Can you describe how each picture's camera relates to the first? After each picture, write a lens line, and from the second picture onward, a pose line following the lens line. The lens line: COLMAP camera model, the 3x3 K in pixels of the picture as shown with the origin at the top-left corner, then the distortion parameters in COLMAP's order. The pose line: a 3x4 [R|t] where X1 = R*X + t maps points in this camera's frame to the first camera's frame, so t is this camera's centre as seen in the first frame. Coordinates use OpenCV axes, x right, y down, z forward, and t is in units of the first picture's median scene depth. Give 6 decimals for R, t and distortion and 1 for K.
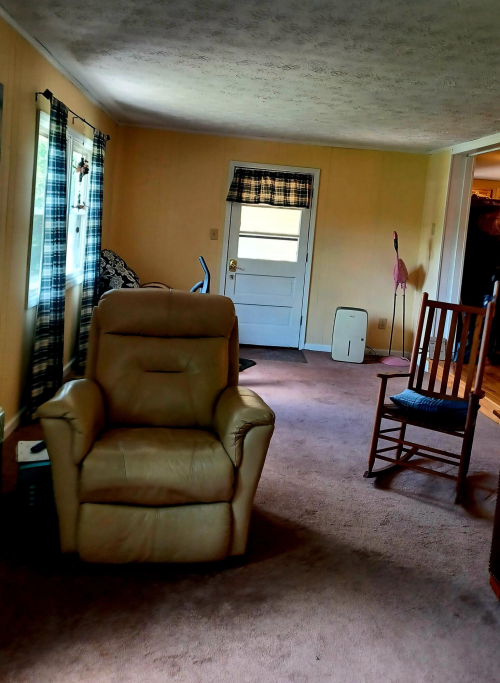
lens RADIAL K [[533.7, 0, 240.8], [0, 533.7, 285.4], [0, 0, 1]] dist [0.006682, -0.013552]
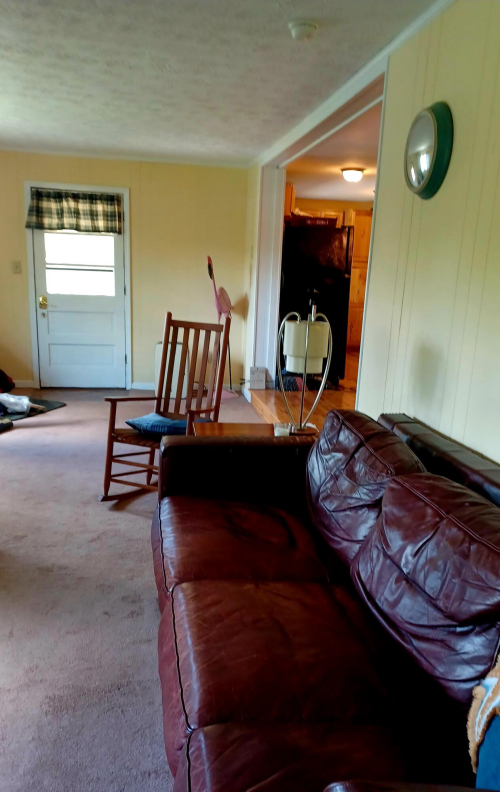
lens RADIAL K [[548.2, 0, 257.0], [0, 548.2, 442.1], [0, 0, 1]] dist [0.002009, -0.001134]
pose [[0.990023, -0.075581, 0.118922, 0.220544], [0.051898, 0.980230, 0.190934, 0.037451], [-0.131002, -0.182857, 0.974373, -0.009227]]
